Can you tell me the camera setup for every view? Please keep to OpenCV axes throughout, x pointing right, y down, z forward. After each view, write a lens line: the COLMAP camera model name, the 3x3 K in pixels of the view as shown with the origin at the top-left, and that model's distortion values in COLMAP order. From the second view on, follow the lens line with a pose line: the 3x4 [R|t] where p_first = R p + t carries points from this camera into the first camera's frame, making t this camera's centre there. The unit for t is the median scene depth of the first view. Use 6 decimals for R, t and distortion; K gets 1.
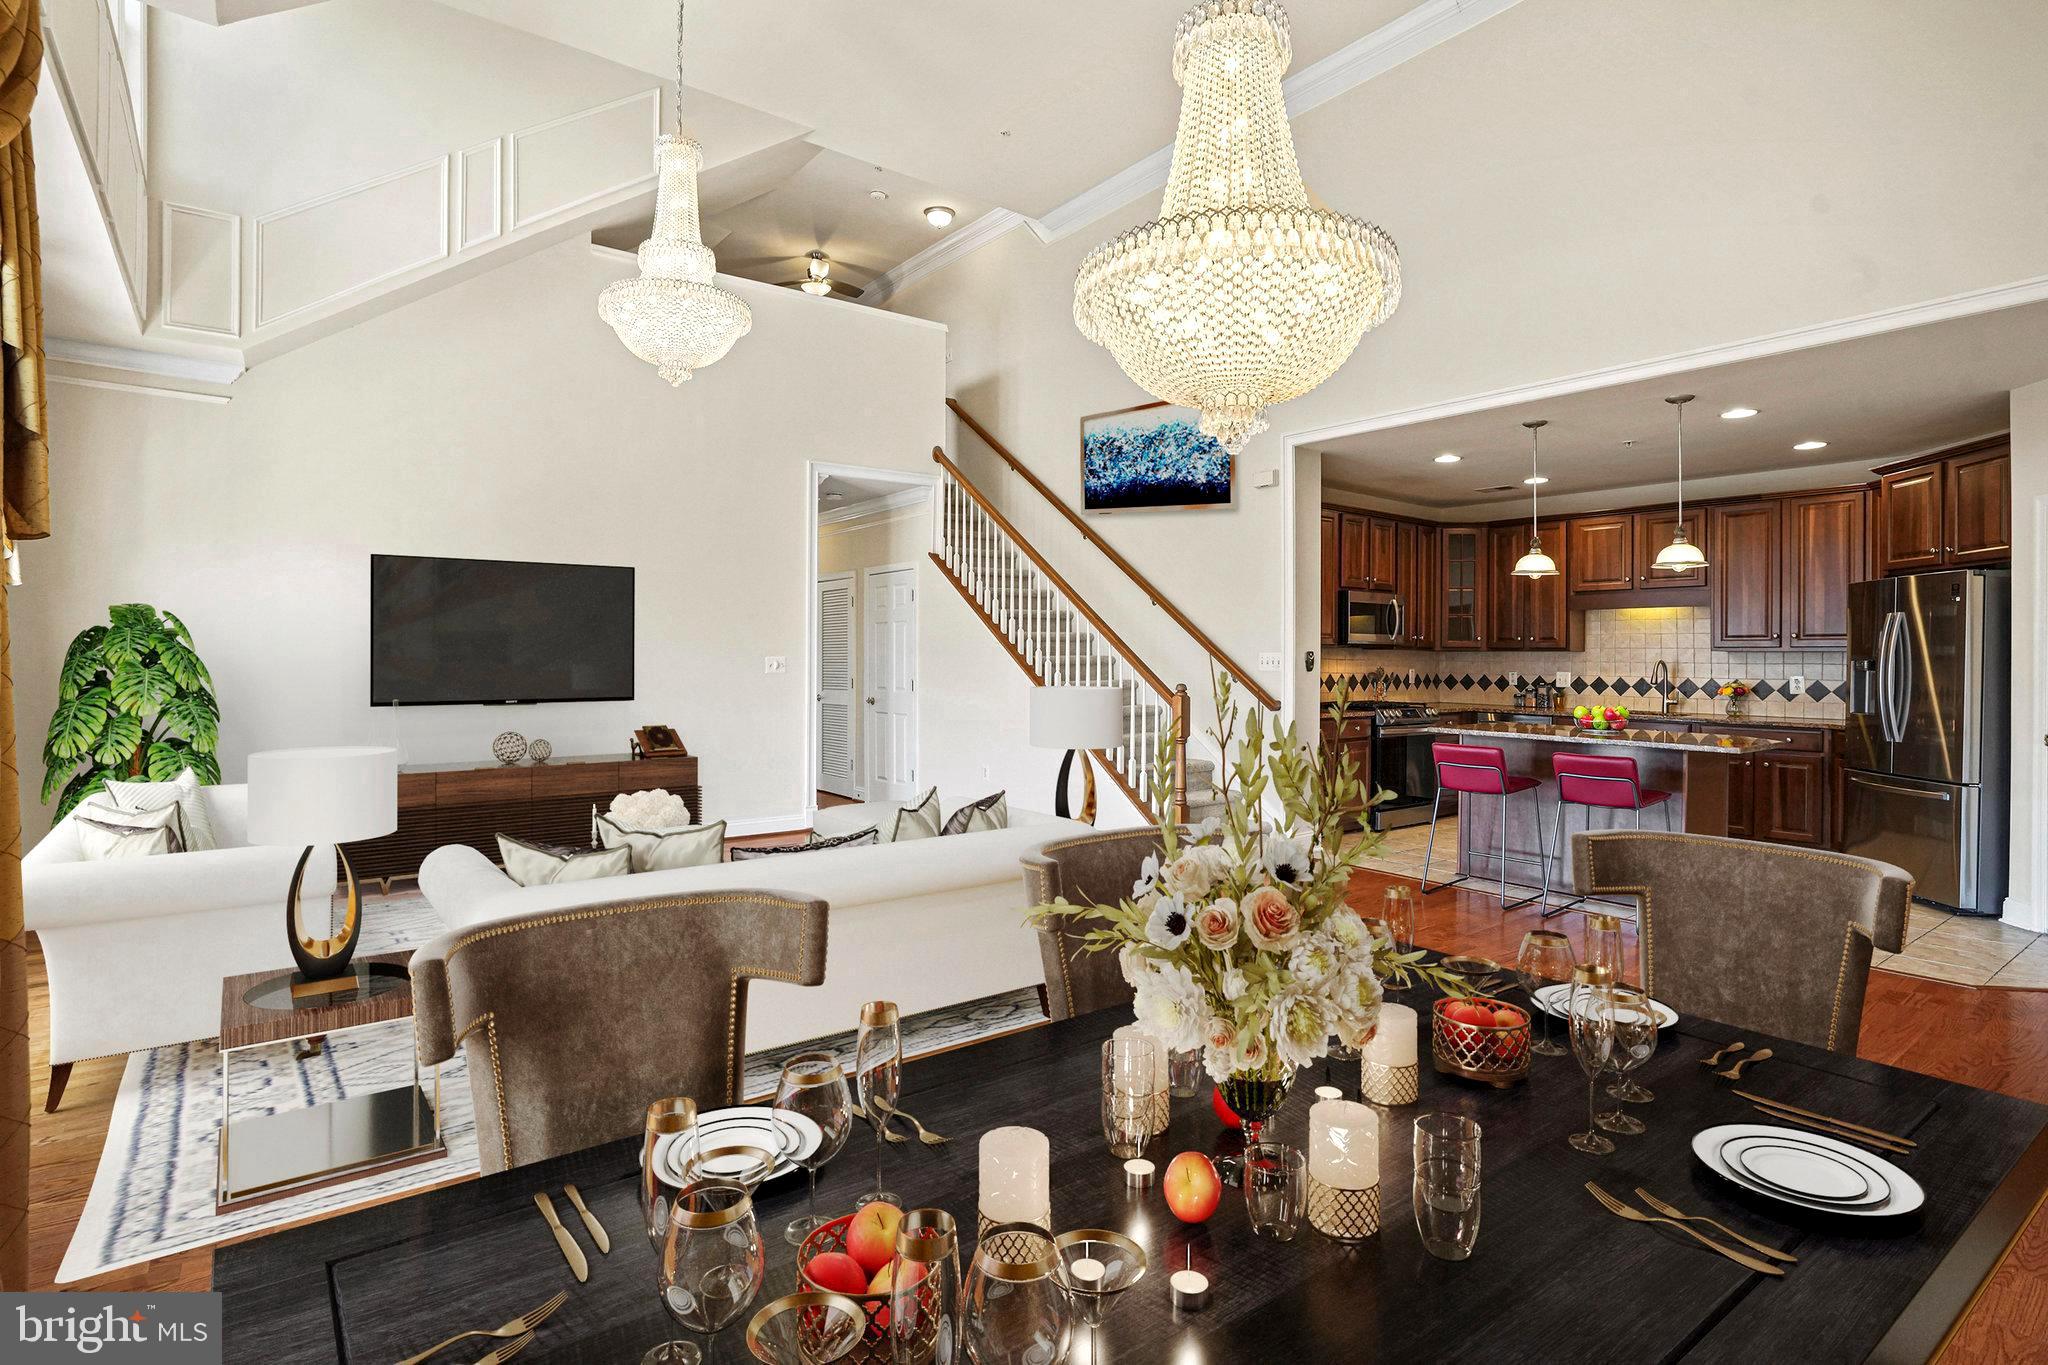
lens RADIAL K [[1012.0, 0, 1058.0], [0, 1012.0, 656.1], [0, 0, 1]] dist [-0.000844, 0.000135]
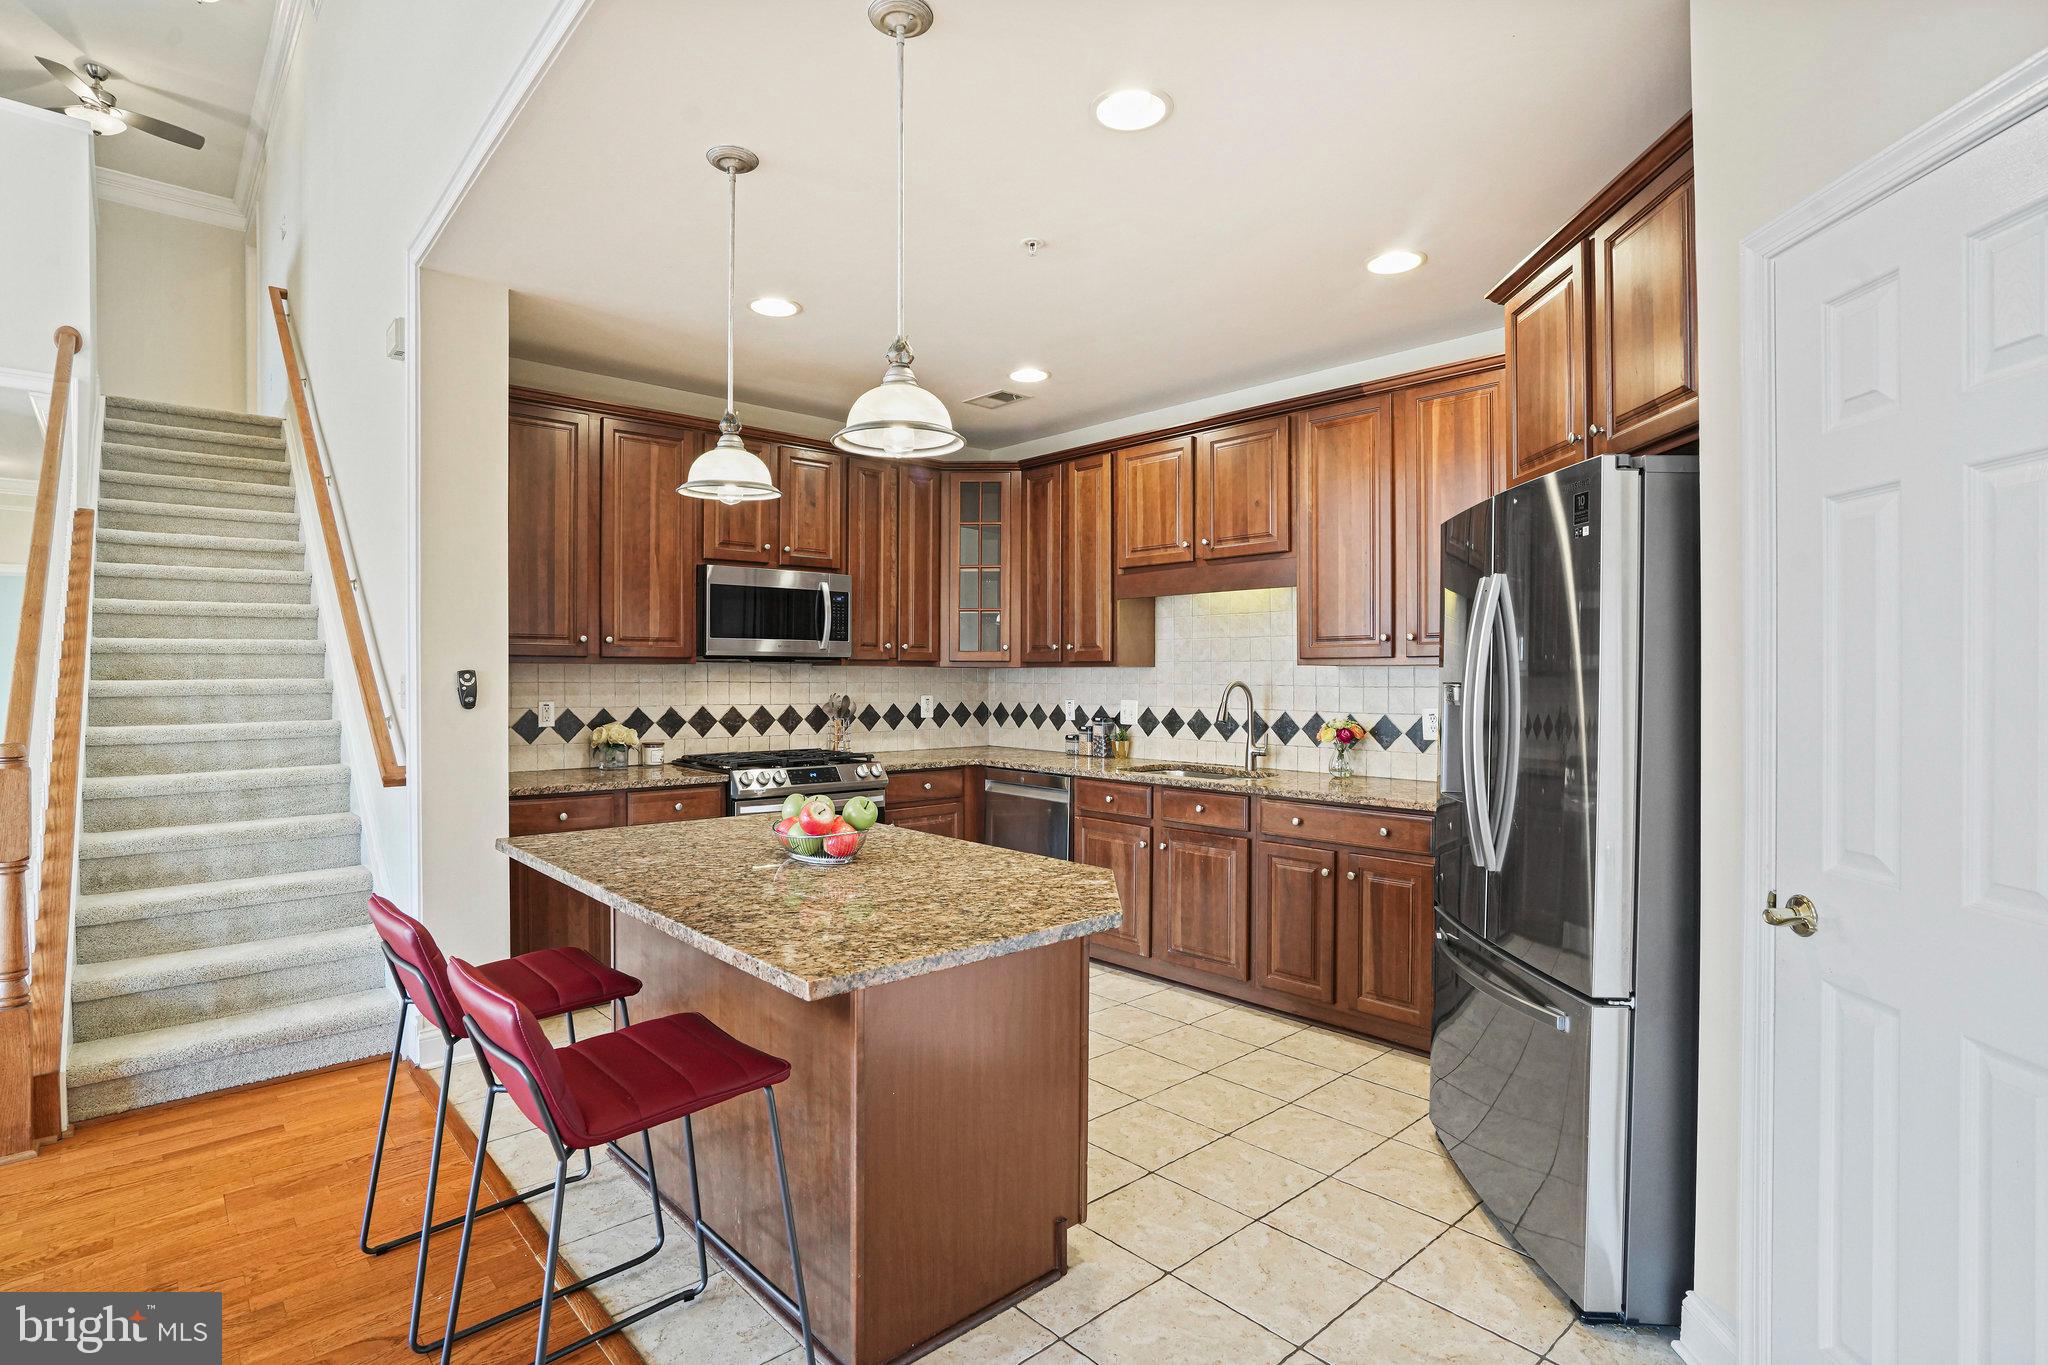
lens RADIAL K [[1008.6, 0, 1016.9], [0, 1008.6, 680.4], [0, 0, 1]] dist [-0.052208, 0.025721]
pose [[0.998675, -0.005936, 0.051114, 0.431283], [0.005588, 0.999960, 0.006939, -0.001142], [-0.051154, -0.006645, 0.998669, 0.414914]]
